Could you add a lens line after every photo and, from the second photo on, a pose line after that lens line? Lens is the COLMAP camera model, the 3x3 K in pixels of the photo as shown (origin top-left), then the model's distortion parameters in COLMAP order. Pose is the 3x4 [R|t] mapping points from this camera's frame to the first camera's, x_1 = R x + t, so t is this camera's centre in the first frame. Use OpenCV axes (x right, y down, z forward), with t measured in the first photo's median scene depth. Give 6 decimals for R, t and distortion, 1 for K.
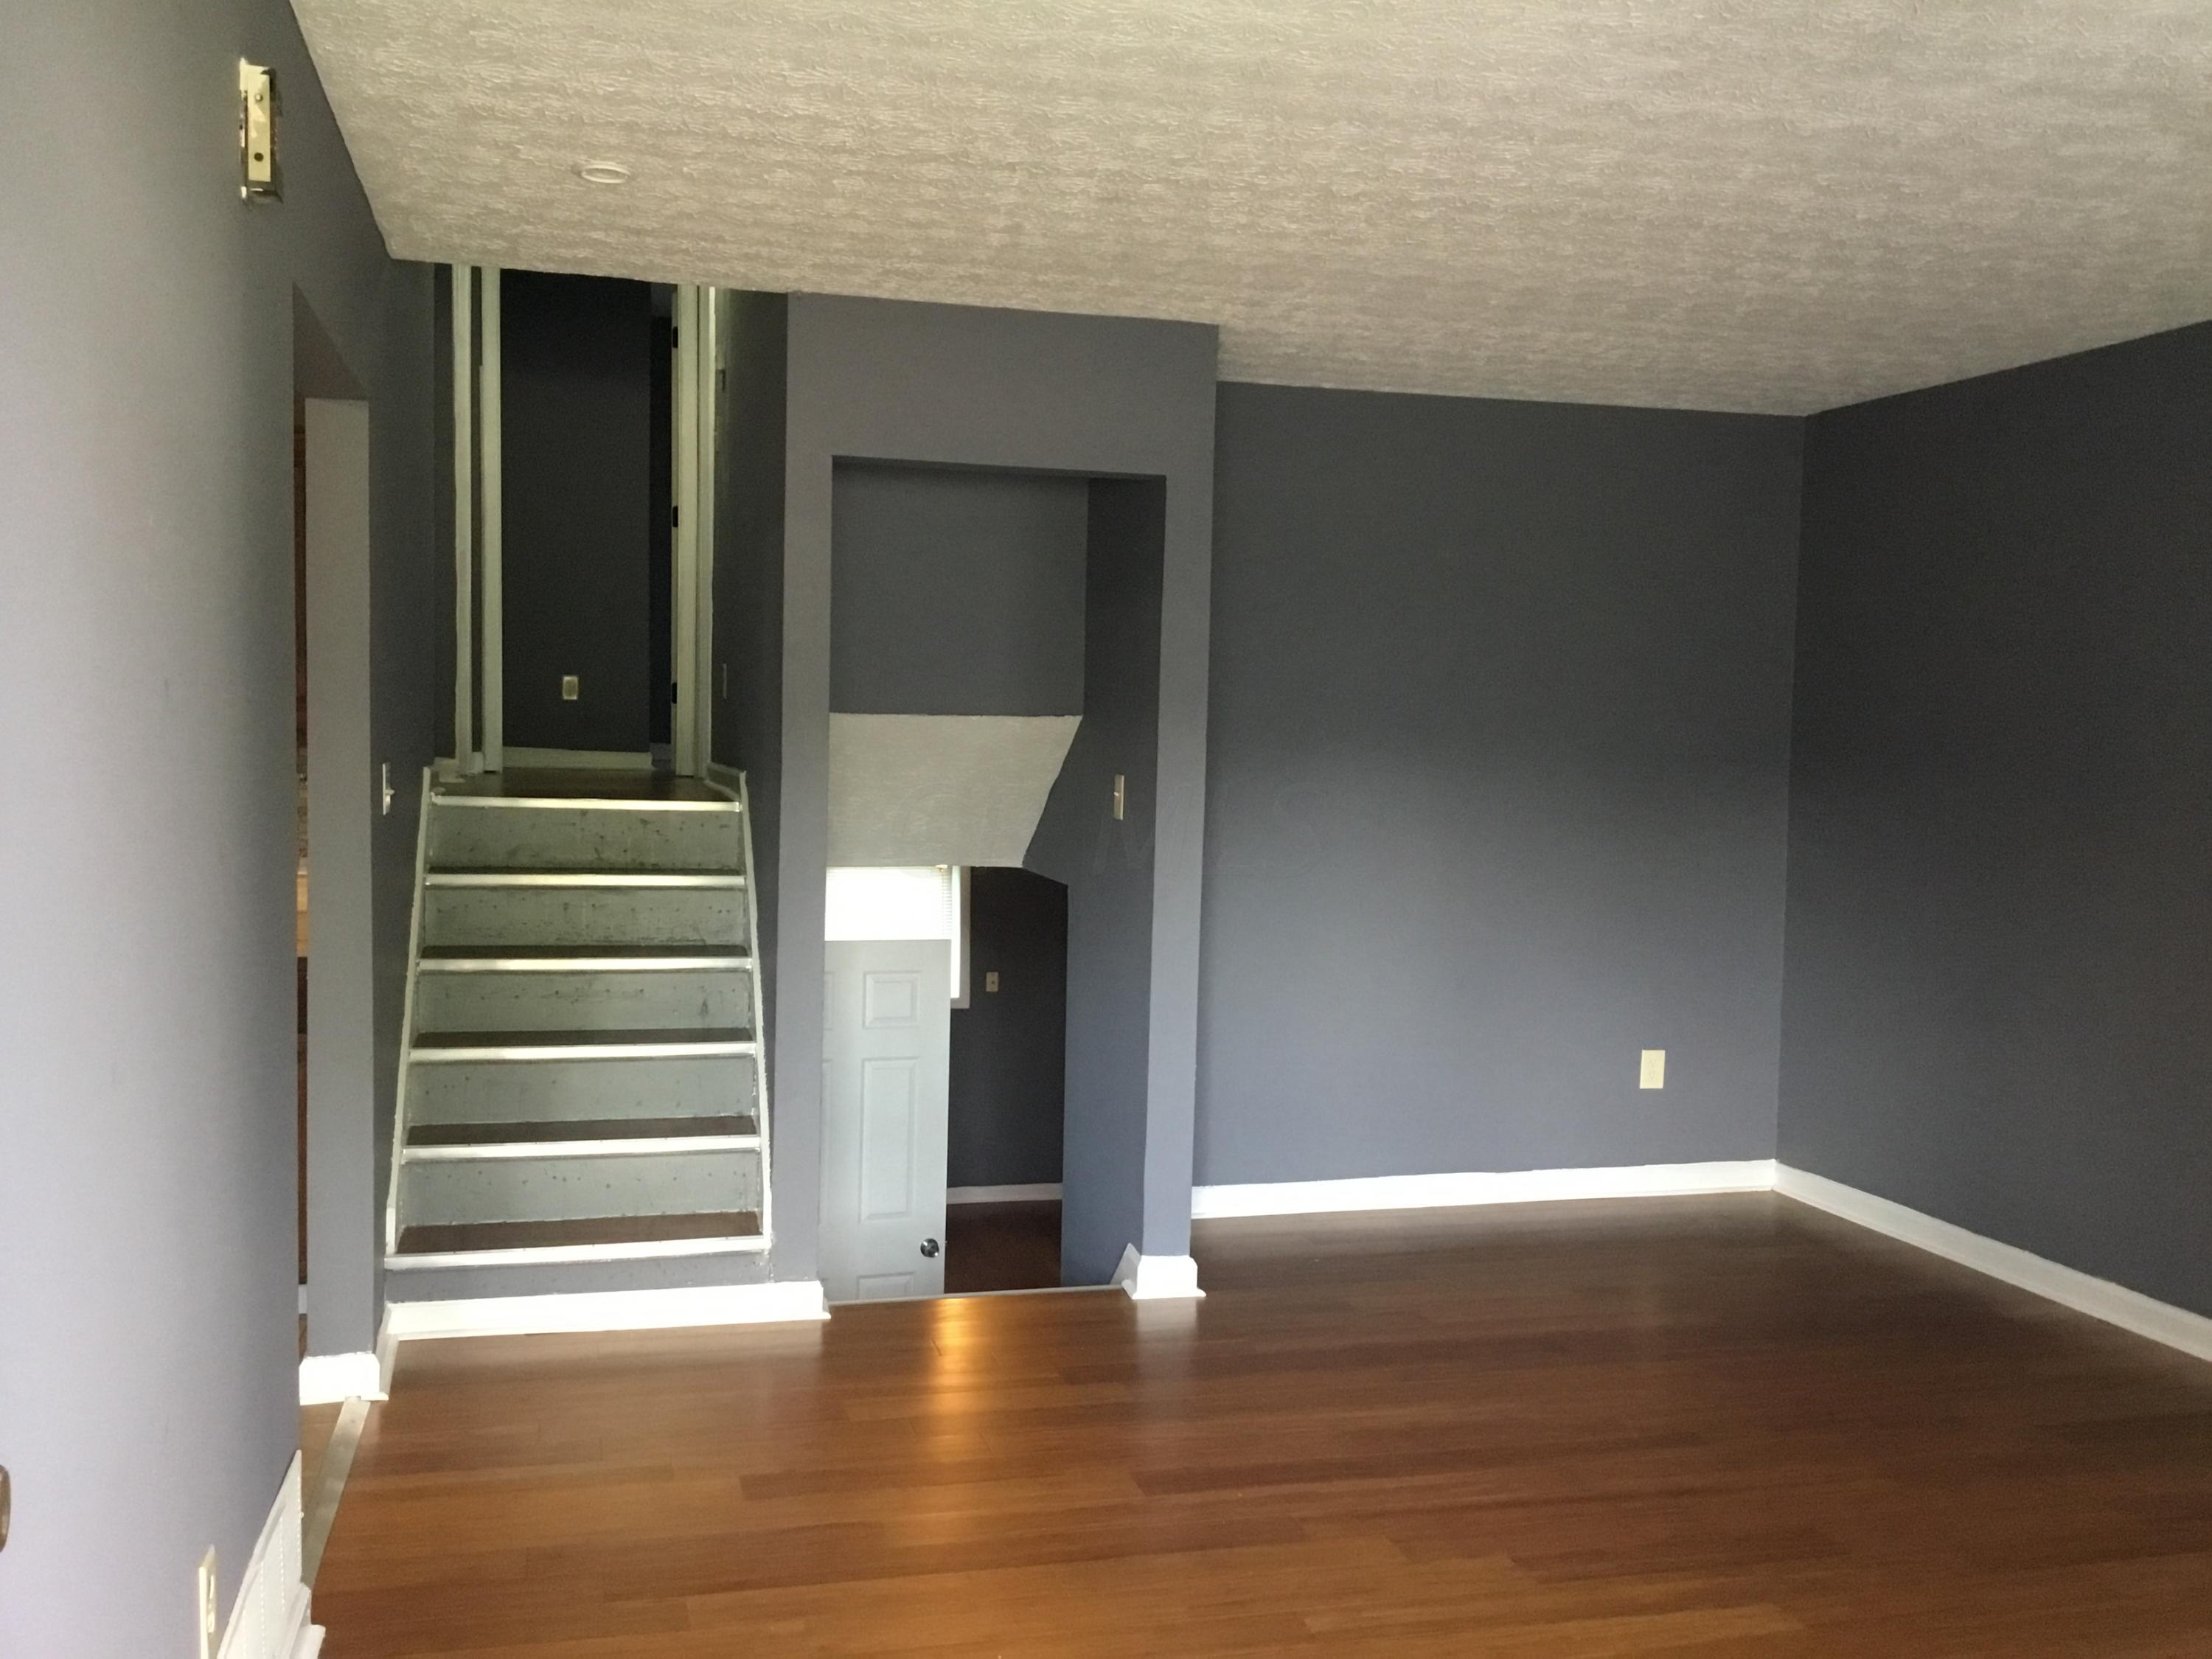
lens RADIAL K [[2001.5, 0, 1106.0], [0, 2001.5, 829.5], [0, 0, 1]] dist [0.031519, -0.015806]
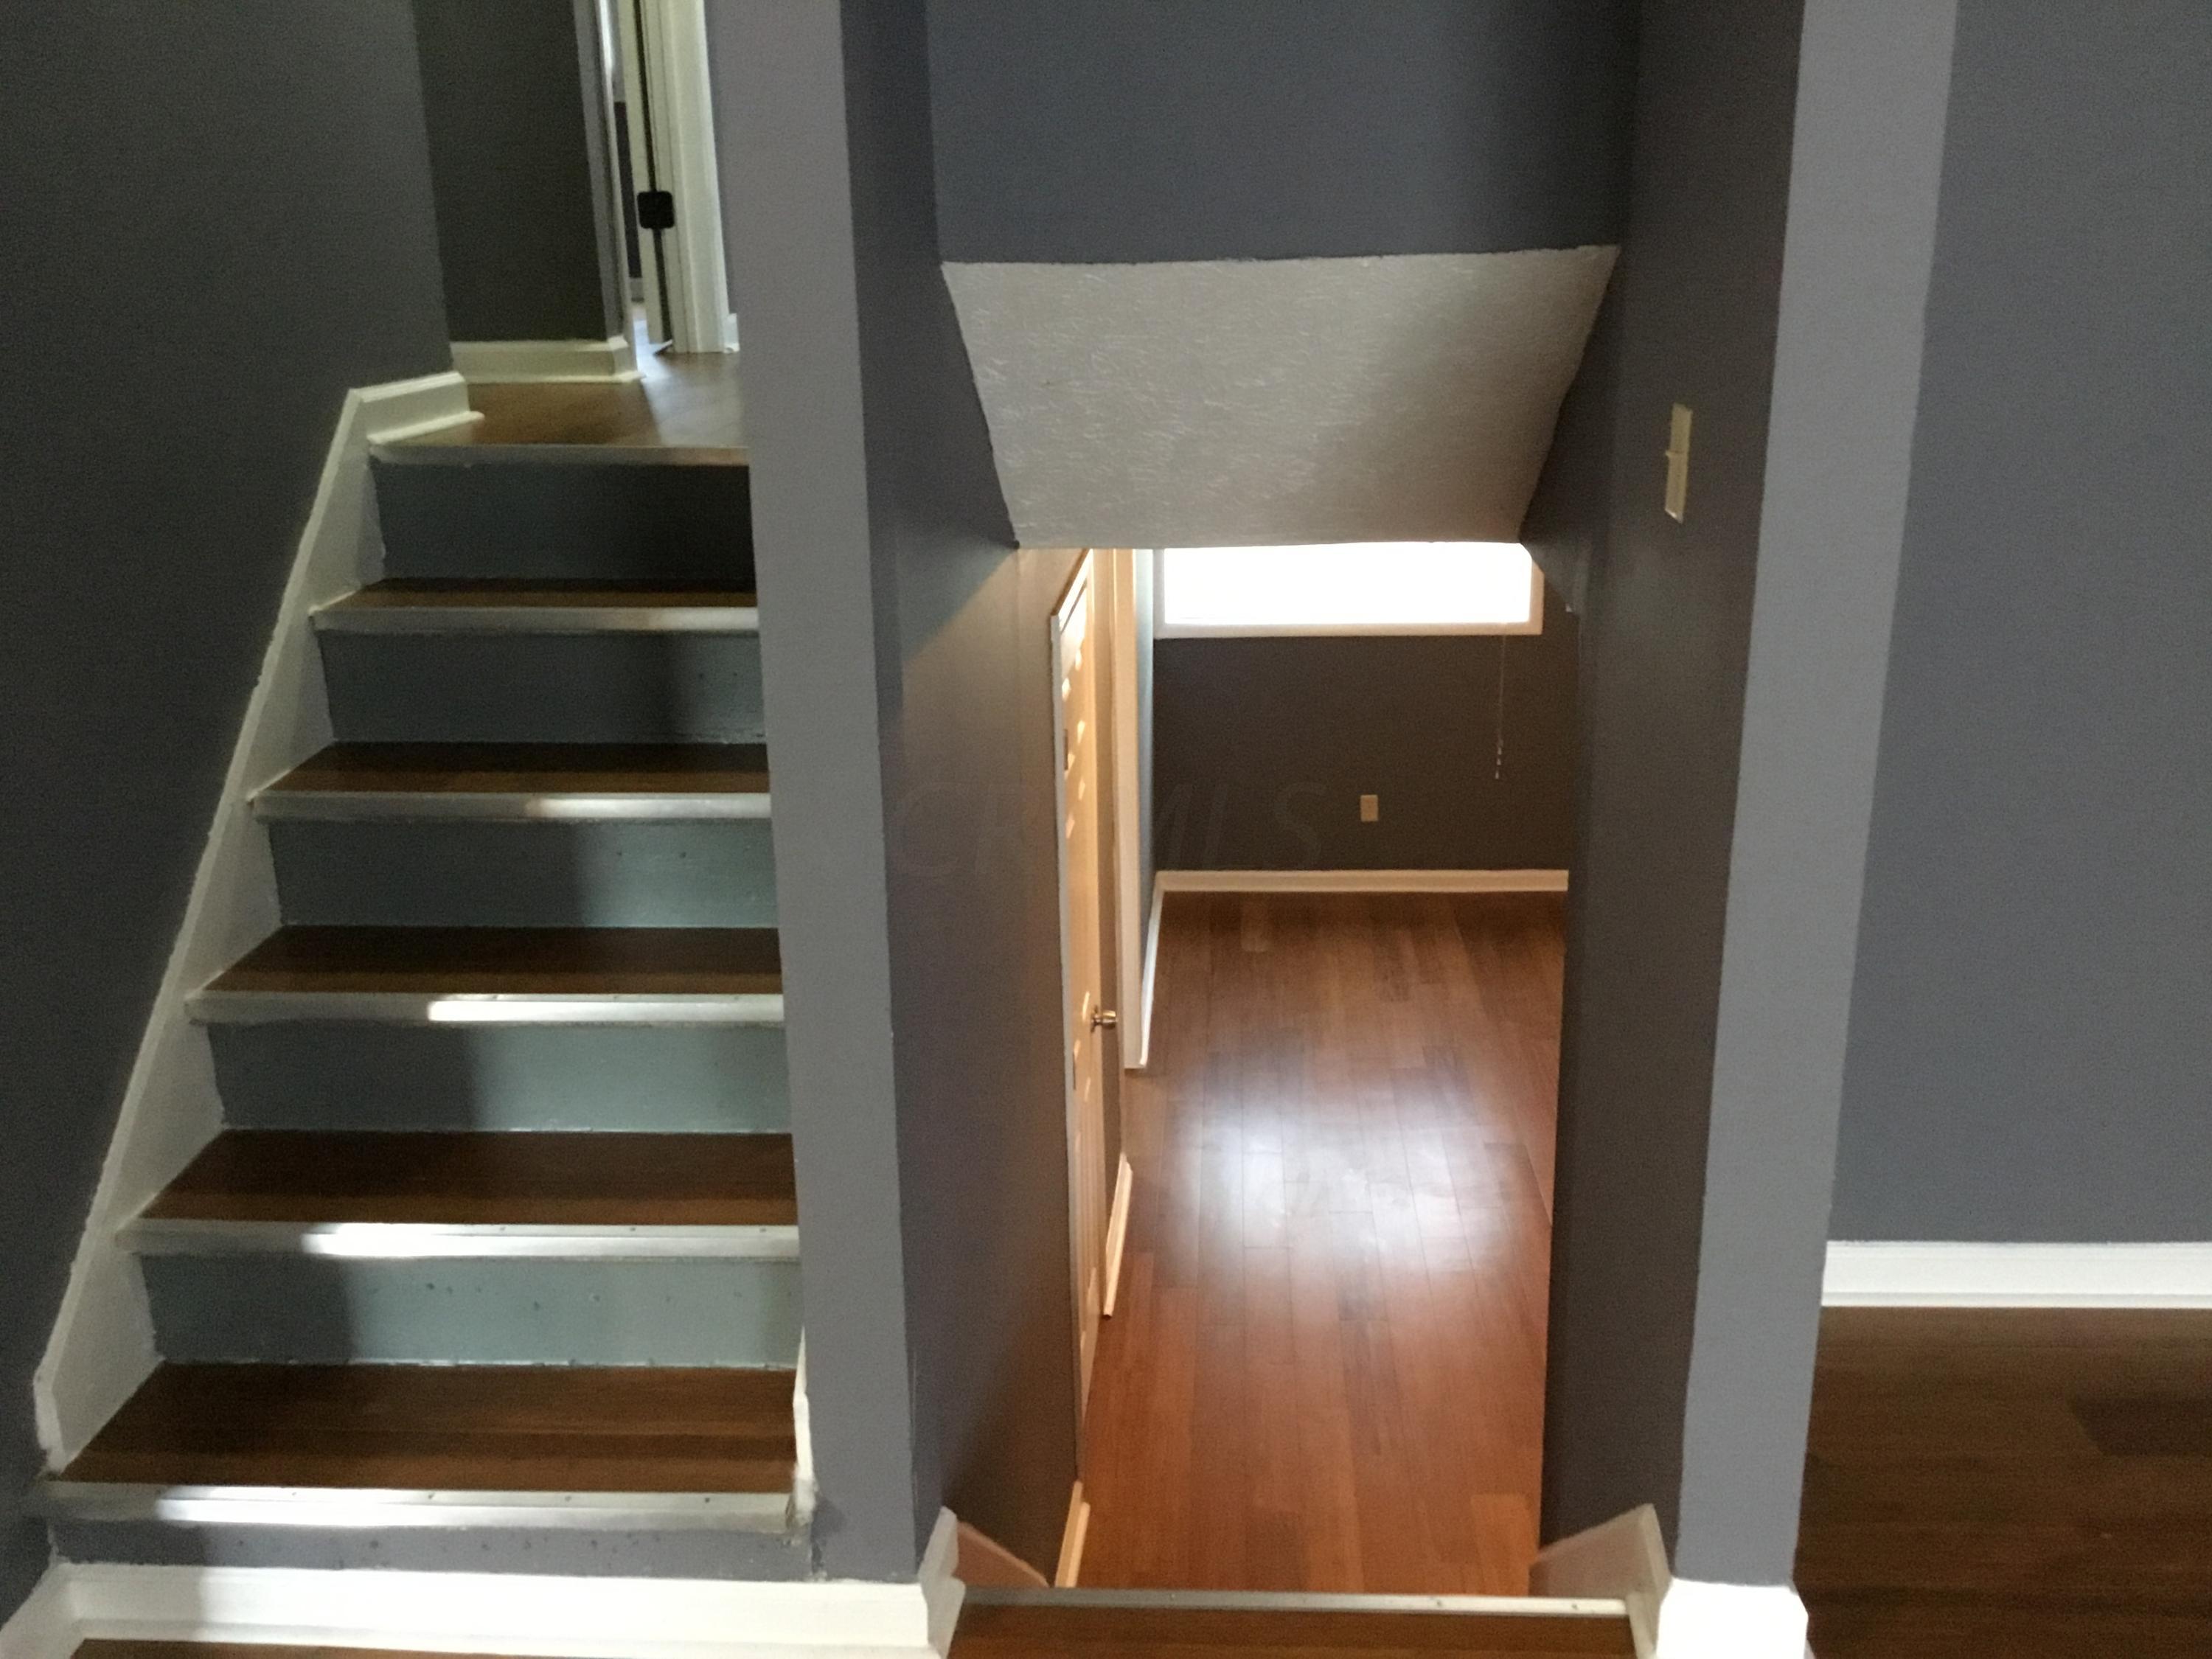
lens RADIAL K [[2001.5, 0, 1106.0], [0, 2001.5, 829.5], [0, 0, 1]] dist [0.031519, -0.015806]
pose [[0.956945, 0.048470, -0.286195, 0.017155], [0.021014, 0.971805, 0.234849, -0.043964], [0.289509, -0.230752, 0.928945, 0.597301]]
